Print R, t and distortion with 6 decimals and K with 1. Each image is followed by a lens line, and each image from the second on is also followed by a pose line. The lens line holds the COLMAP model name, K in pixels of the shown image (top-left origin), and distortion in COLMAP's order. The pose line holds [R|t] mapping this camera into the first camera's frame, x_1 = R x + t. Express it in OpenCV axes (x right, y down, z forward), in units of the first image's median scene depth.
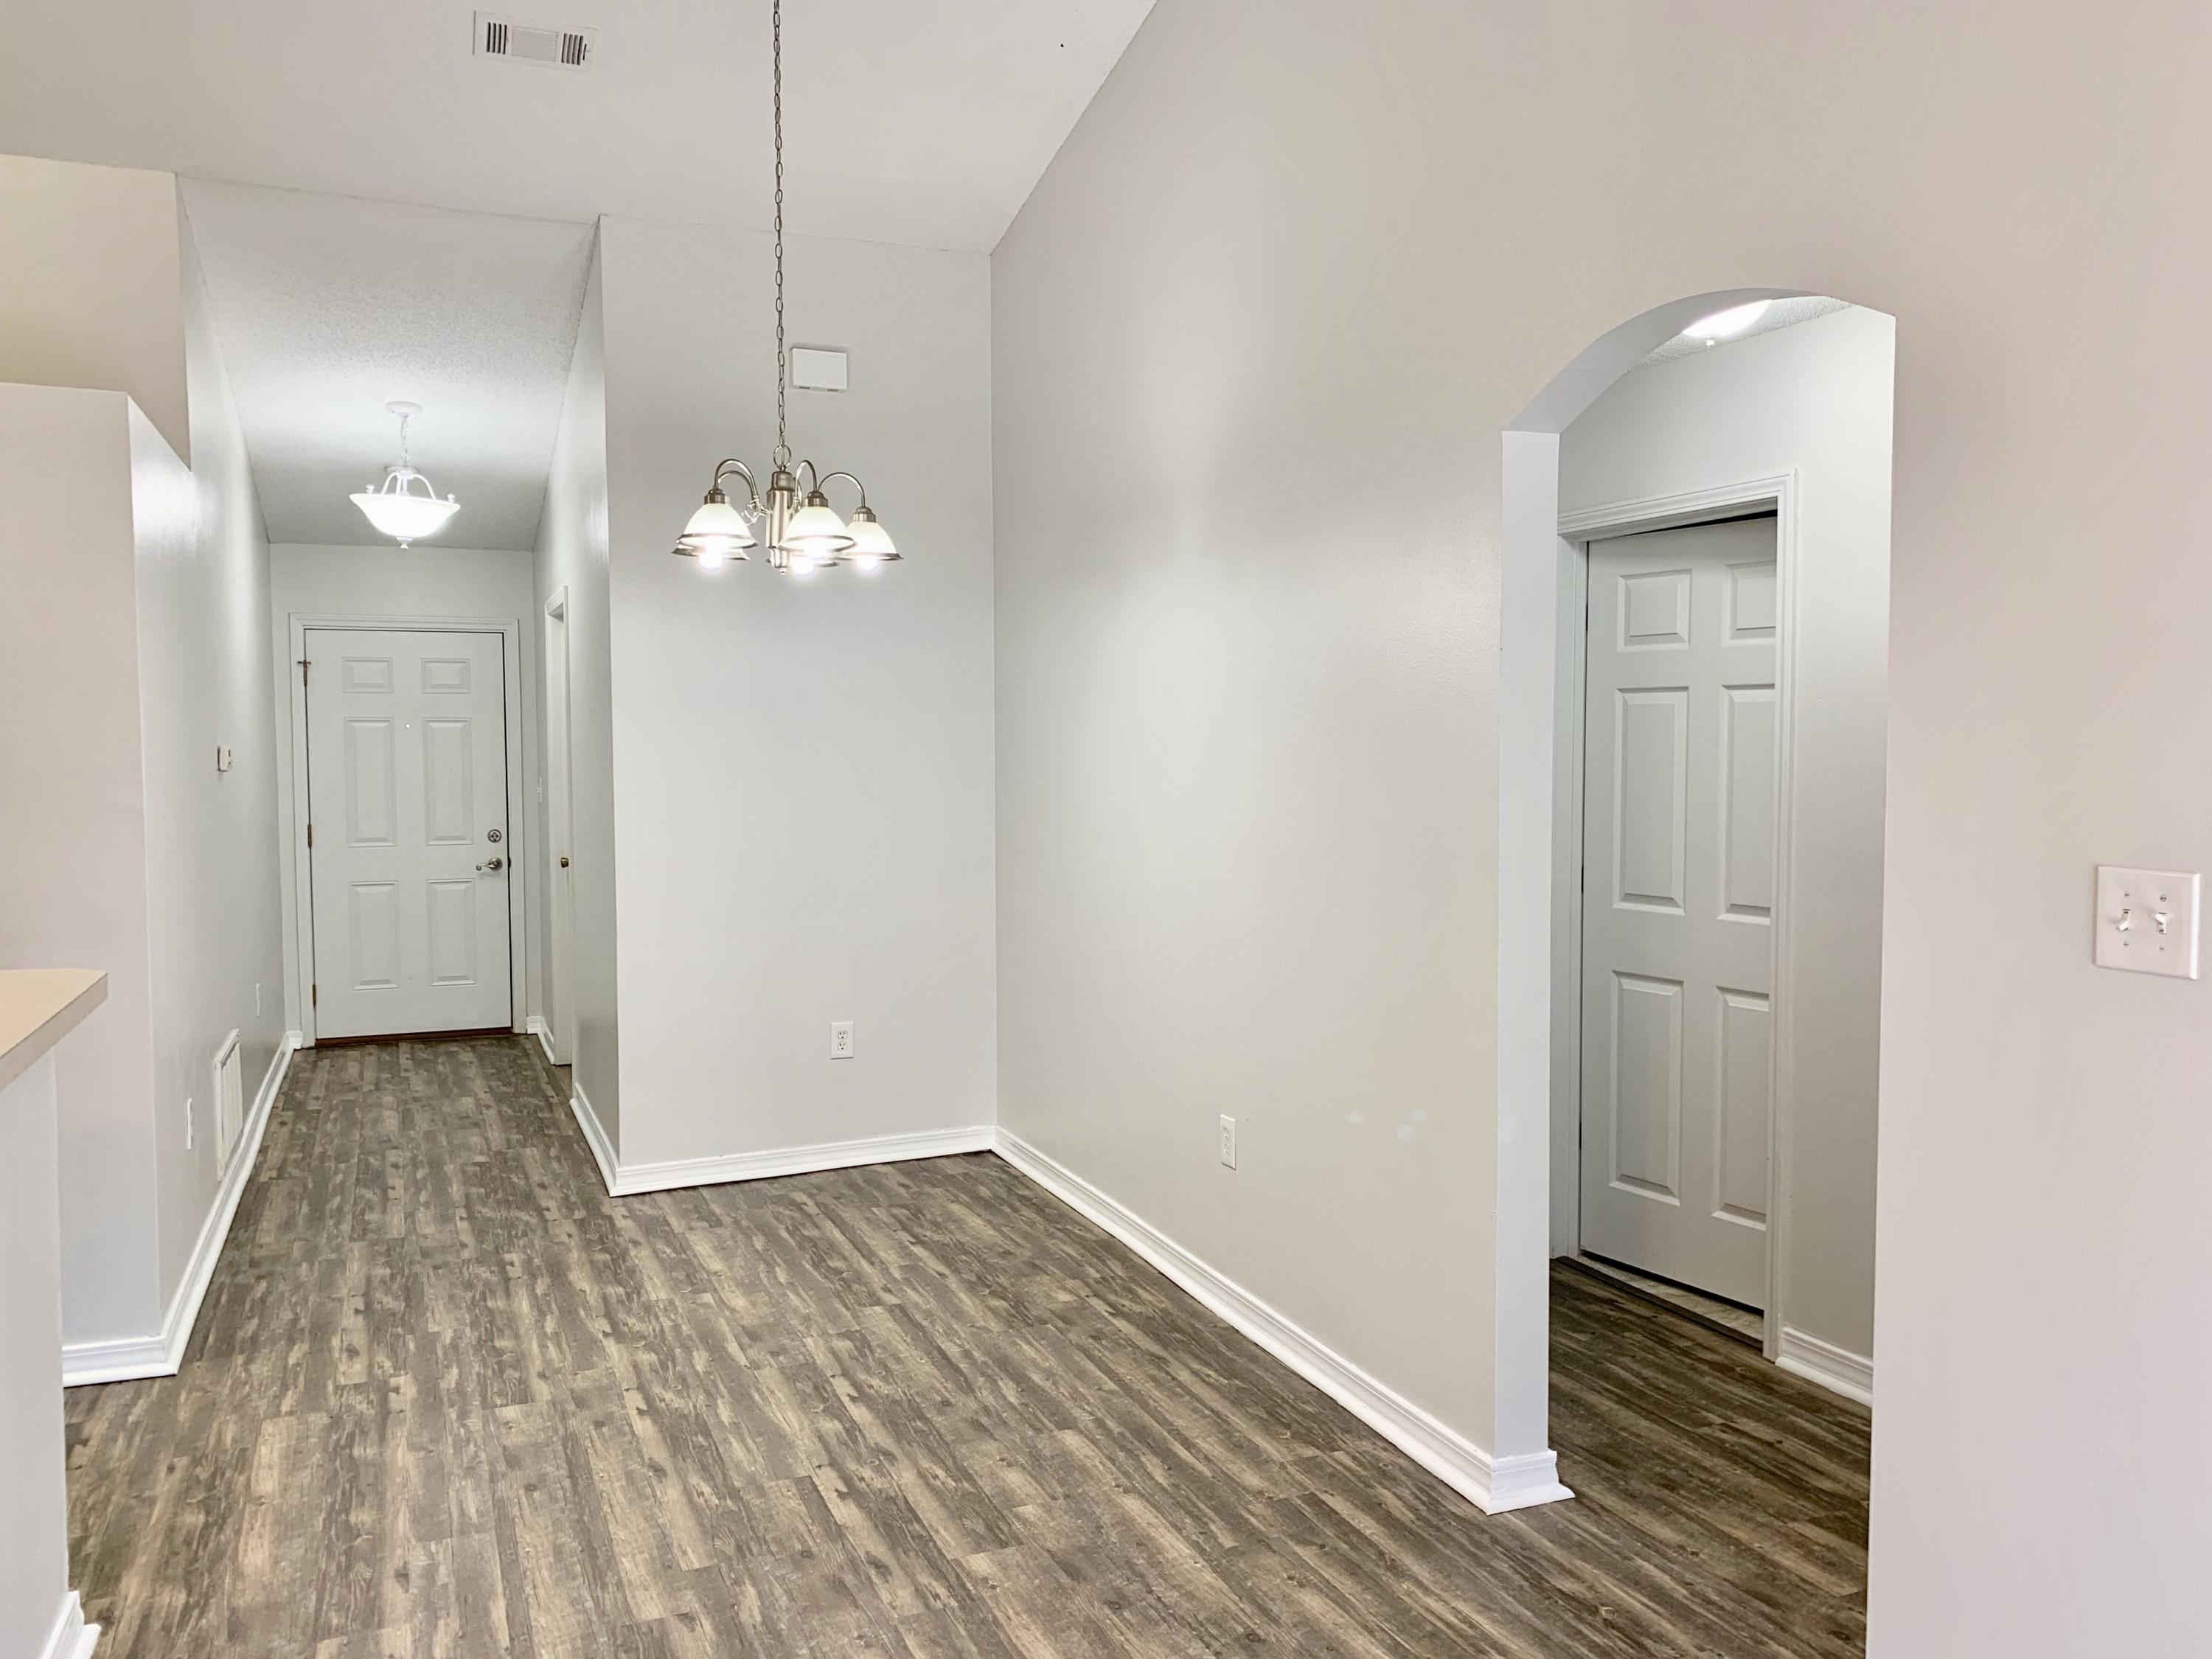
lens RADIAL K [[1710.2, 0, 1106.0], [0, 1710.2, 829.5], [0, 0, 1]] dist [0.023271, 0.005173]
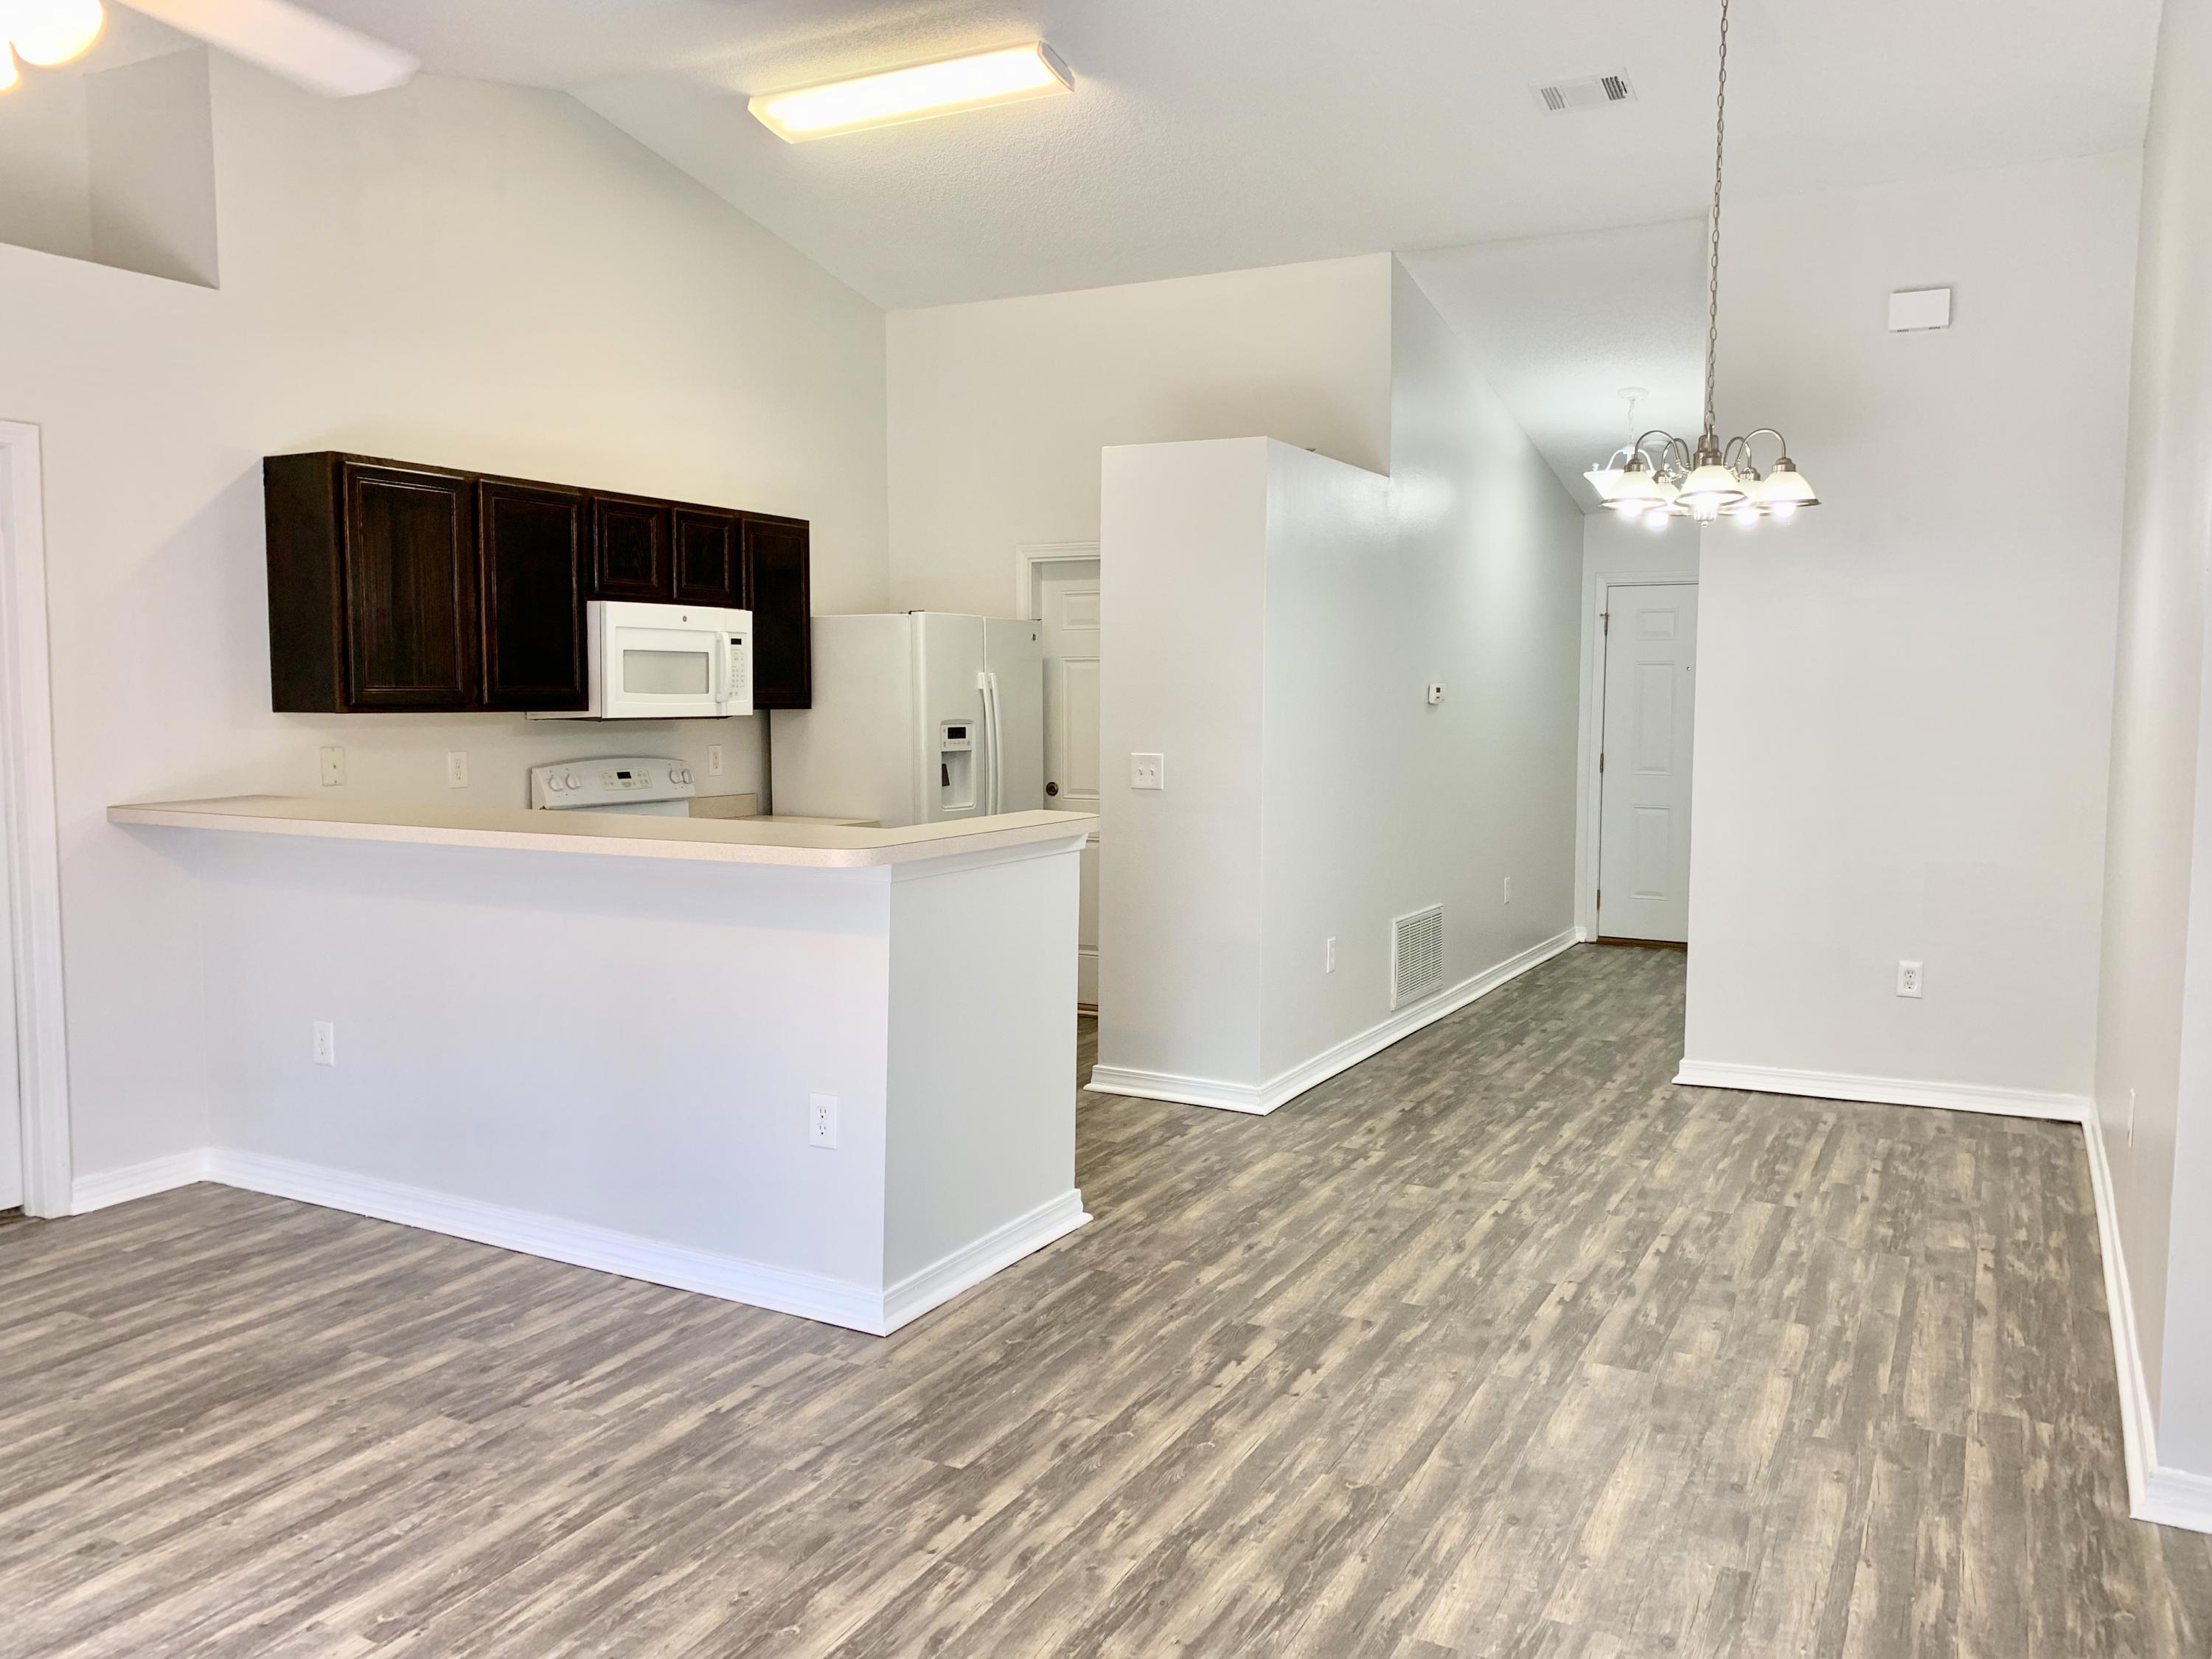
lens RADIAL K [[1693.9, 0, 1106.0], [0, 1693.9, 829.5], [0, 0, 1]] dist [-0.001123, -0.000424]
pose [[0.638314, 0.075136, -0.766101, 0.448578], [-0.052845, 0.997154, 0.053767, 0.009765], [0.767960, 0.006164, 0.640468, -0.004266]]
